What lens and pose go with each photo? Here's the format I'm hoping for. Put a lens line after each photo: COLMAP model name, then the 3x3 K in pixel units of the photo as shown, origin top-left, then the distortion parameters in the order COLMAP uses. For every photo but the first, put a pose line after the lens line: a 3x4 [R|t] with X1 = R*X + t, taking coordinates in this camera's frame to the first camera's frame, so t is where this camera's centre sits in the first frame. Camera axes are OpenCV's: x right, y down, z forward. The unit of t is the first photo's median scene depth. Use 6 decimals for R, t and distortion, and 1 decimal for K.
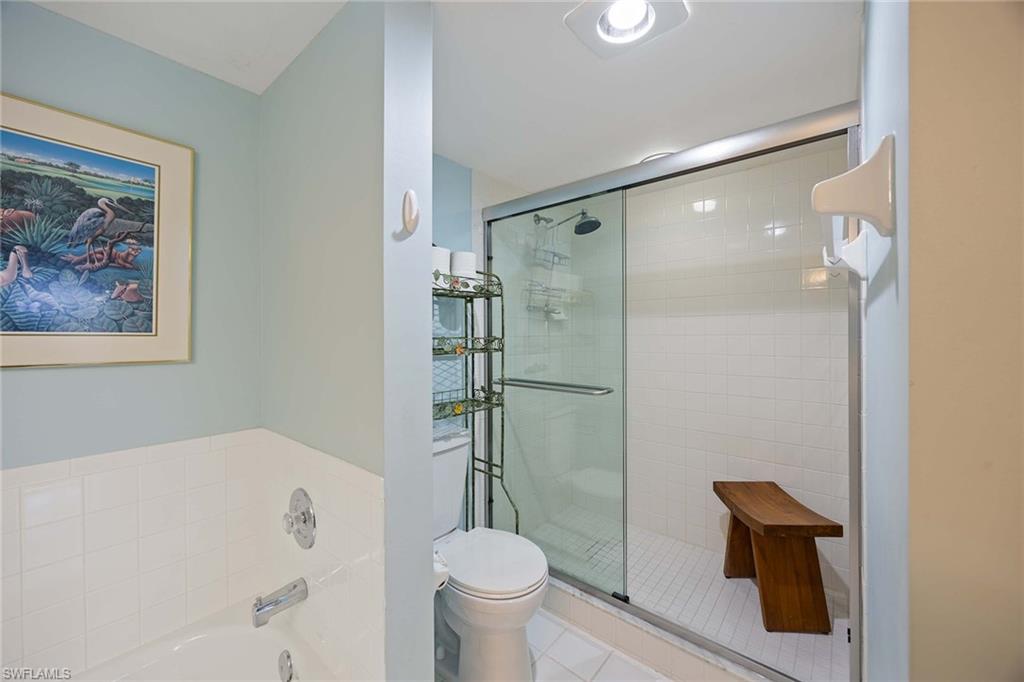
lens RADIAL K [[390.8, 0, 511.8], [0, 390.8, 336.7], [0, 0, 1]] dist [-0.003850, 0.000162]
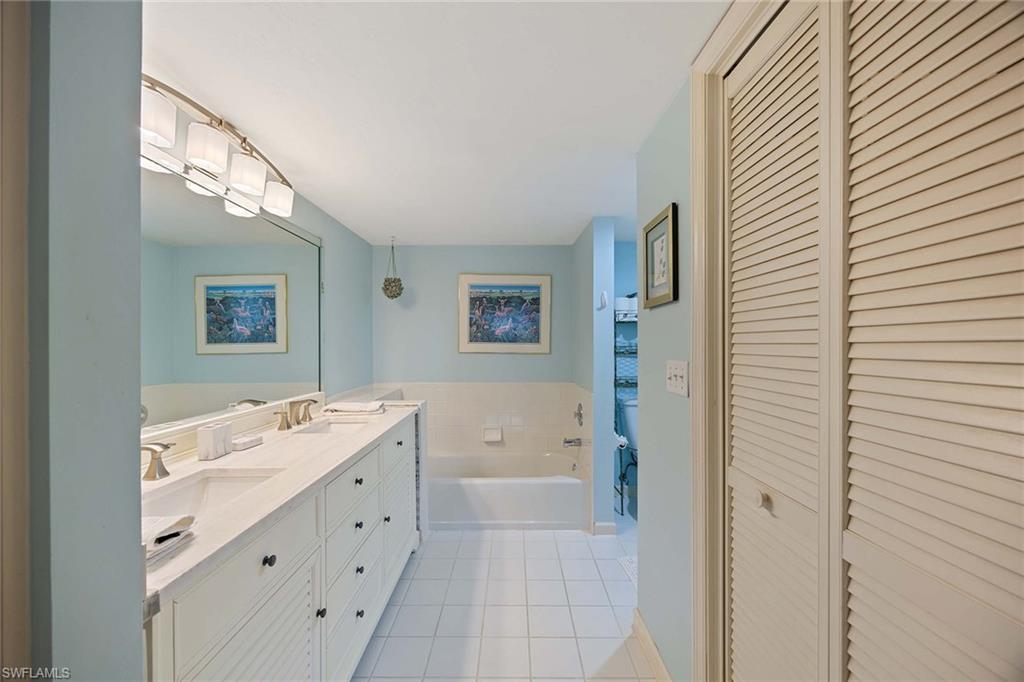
lens RADIAL K [[390.8, 0, 512.0], [0, 390.8, 343.4], [0, 0, 1]] dist [-0.003850, 0.000162]
pose [[0.648187, 0.000634, -0.761481, 0.981510], [0.000062, 1.000000, 0.000885, -0.010552], [0.761481, -0.000620, 0.648187, -0.880196]]
